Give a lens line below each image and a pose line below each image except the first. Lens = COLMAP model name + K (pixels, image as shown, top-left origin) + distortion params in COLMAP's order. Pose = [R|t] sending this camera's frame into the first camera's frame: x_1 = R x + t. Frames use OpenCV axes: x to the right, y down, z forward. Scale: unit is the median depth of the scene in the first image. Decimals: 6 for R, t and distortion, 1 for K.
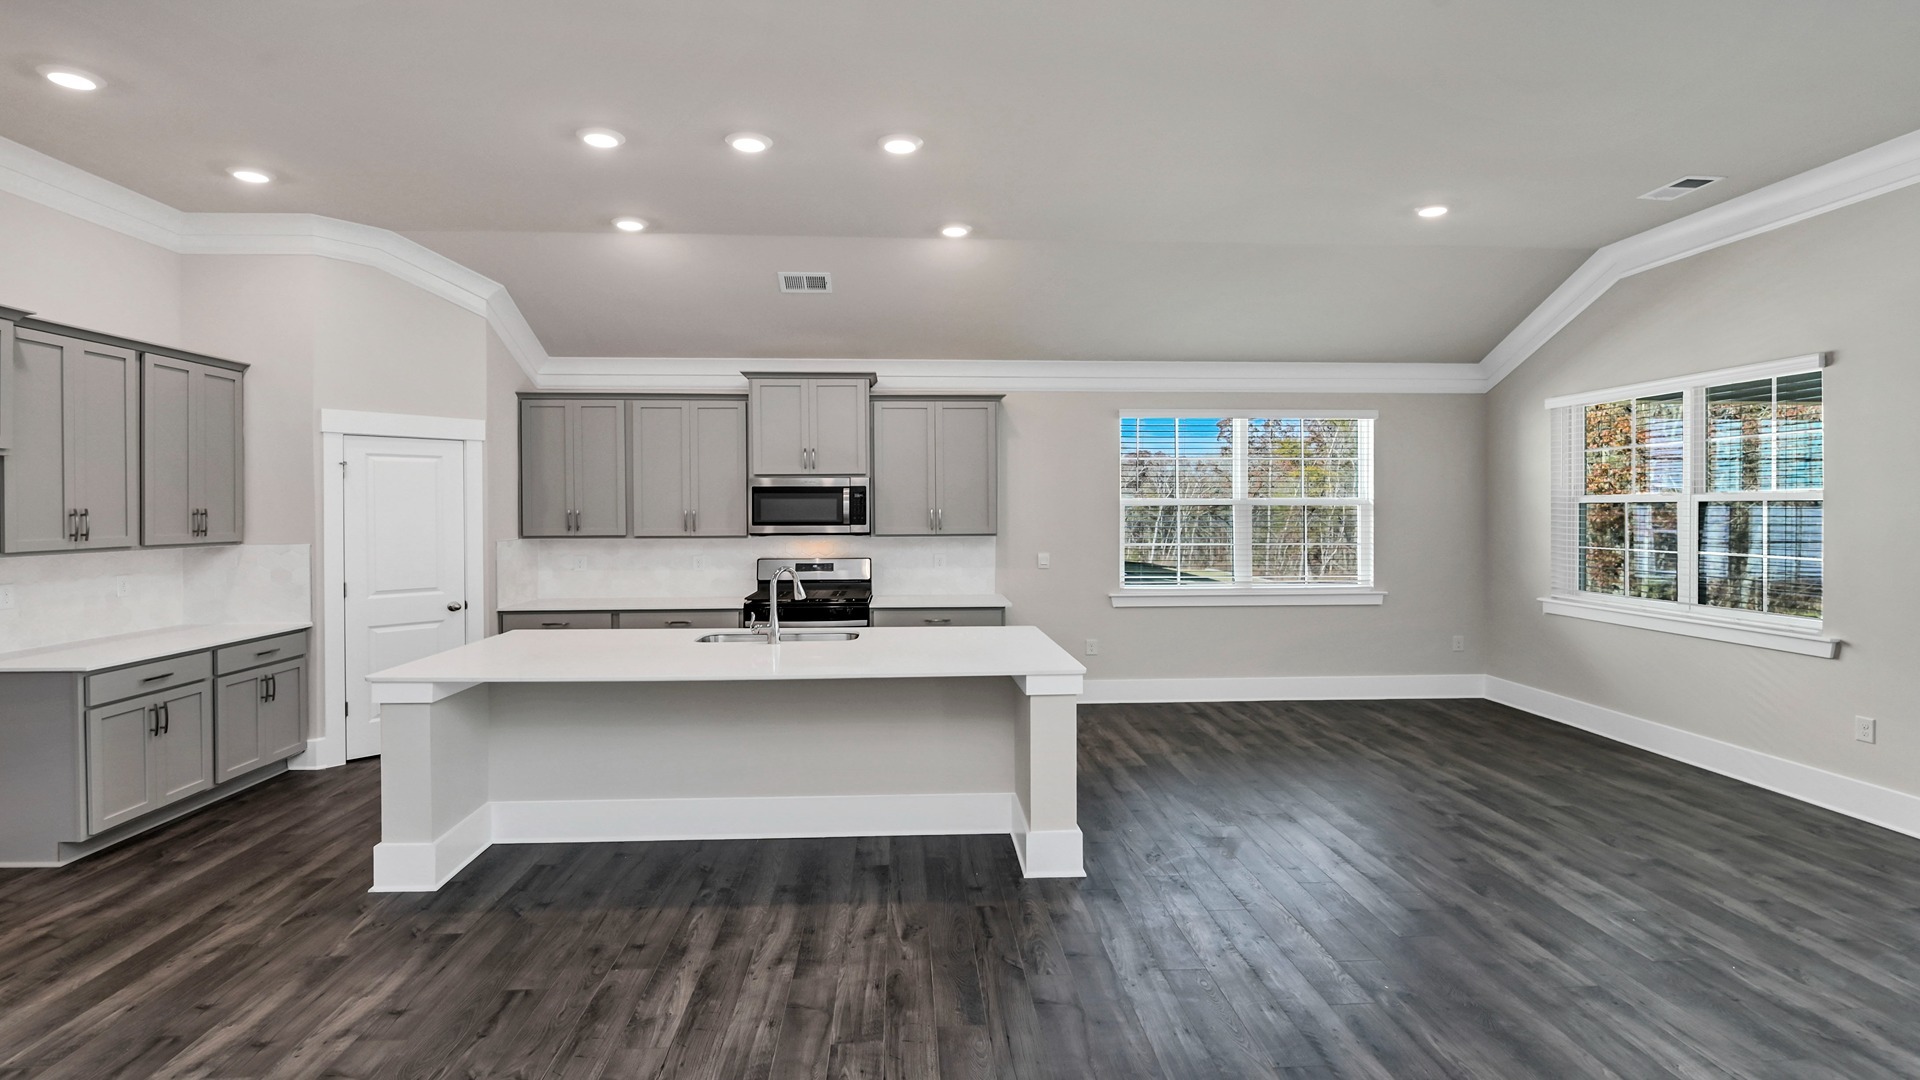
lens RADIAL K [[1028.9, 0, 962.8], [0, 1028.9, 516.3], [0, 0, 1]] dist [-0.018127, -0.000314]
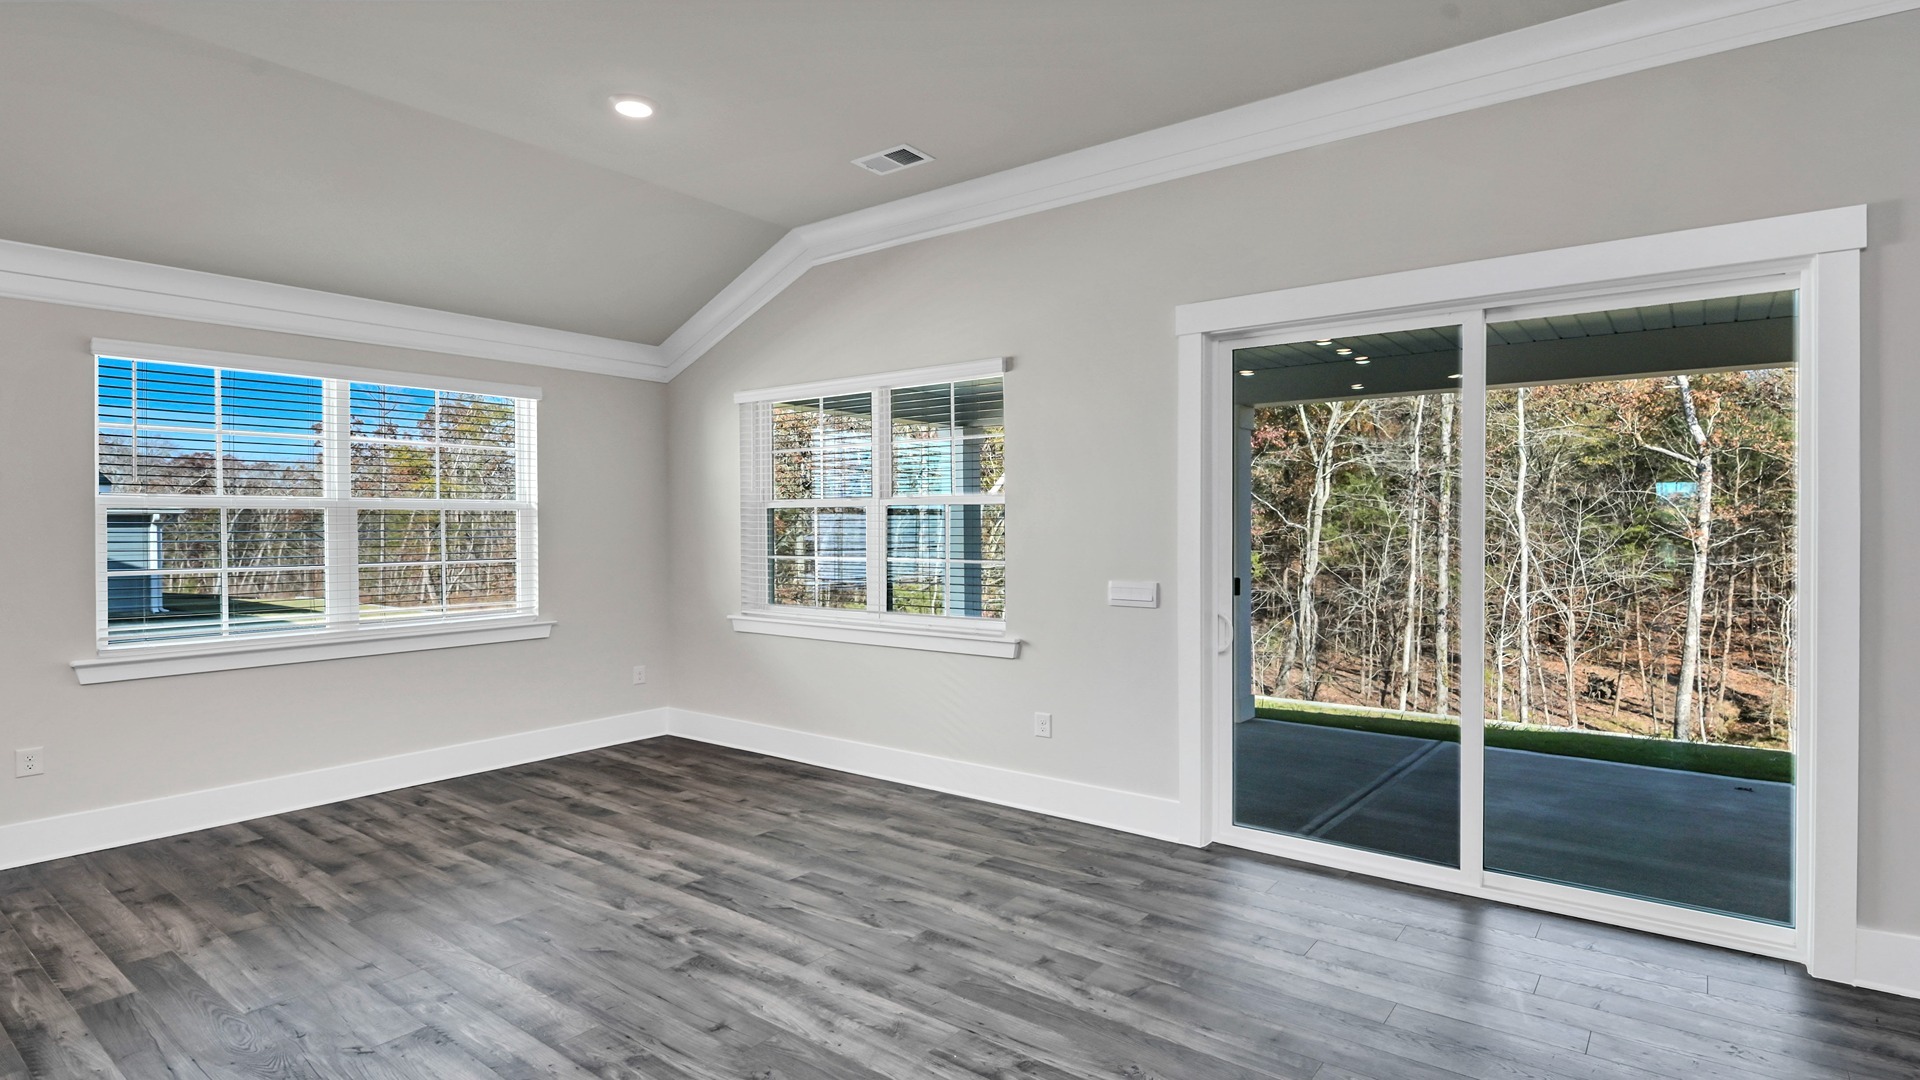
lens RADIAL K [[956.3, 0, 972.0], [0, 956.3, 526.6], [0, 0, 1]] dist [0.001097, -0.000462]
pose [[0.664002, -0.006420, 0.747703, 0.095418], [0.011663, 0.999930, -0.001771, 0.007675], [-0.747640, 0.009896, 0.664031, 0.336333]]
